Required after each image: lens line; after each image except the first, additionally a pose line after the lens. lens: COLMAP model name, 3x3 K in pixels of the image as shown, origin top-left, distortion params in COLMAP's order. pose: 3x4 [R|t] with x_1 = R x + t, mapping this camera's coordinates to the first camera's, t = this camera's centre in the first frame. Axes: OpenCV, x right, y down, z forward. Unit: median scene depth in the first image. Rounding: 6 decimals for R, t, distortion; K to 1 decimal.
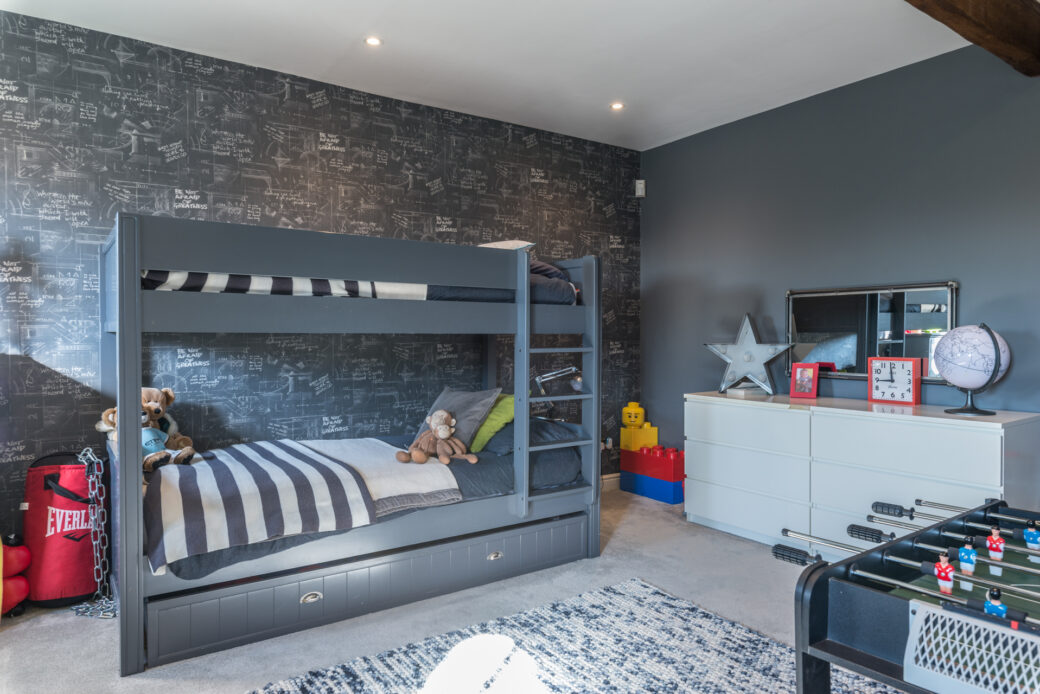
lens RADIAL K [[651.2, 0, 523.2], [0, 651.2, 346.1], [0, 0, 1]] dist [-0.006065, 0.000901]
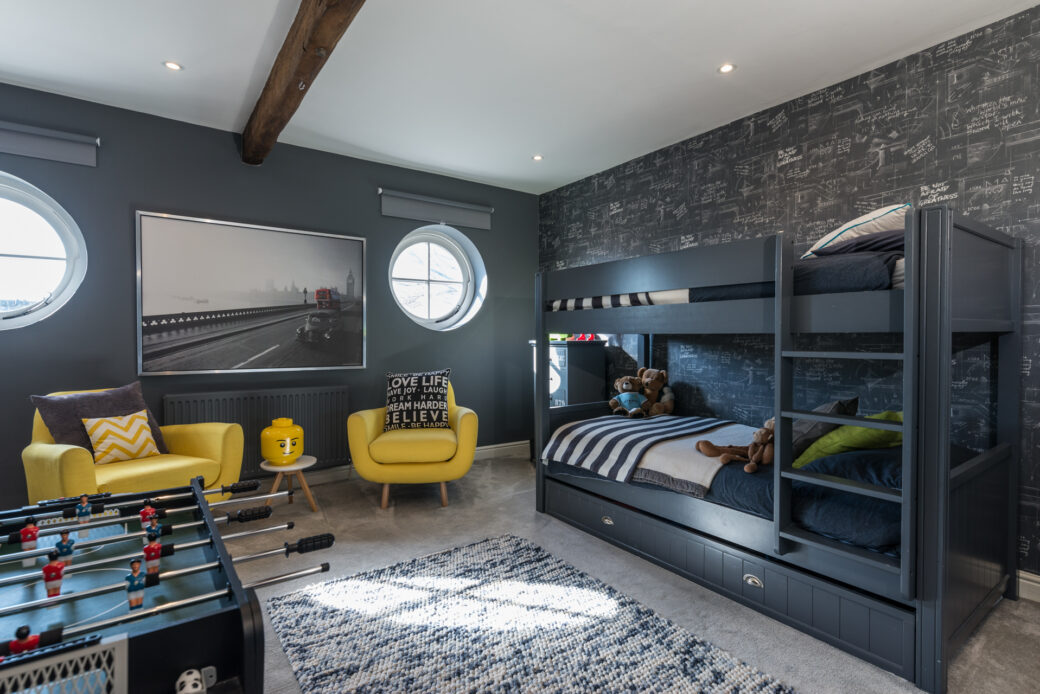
lens RADIAL K [[503.2, 0, 522.2], [0, 503.2, 344.3], [0, 0, 1]] dist [0.004355, 0.000596]
pose [[0.016444, 0.014104, -0.999765, 0.603812], [-0.014137, 0.999804, 0.013872, -0.008426], [0.999765, 0.013906, 0.016640, 0.624398]]
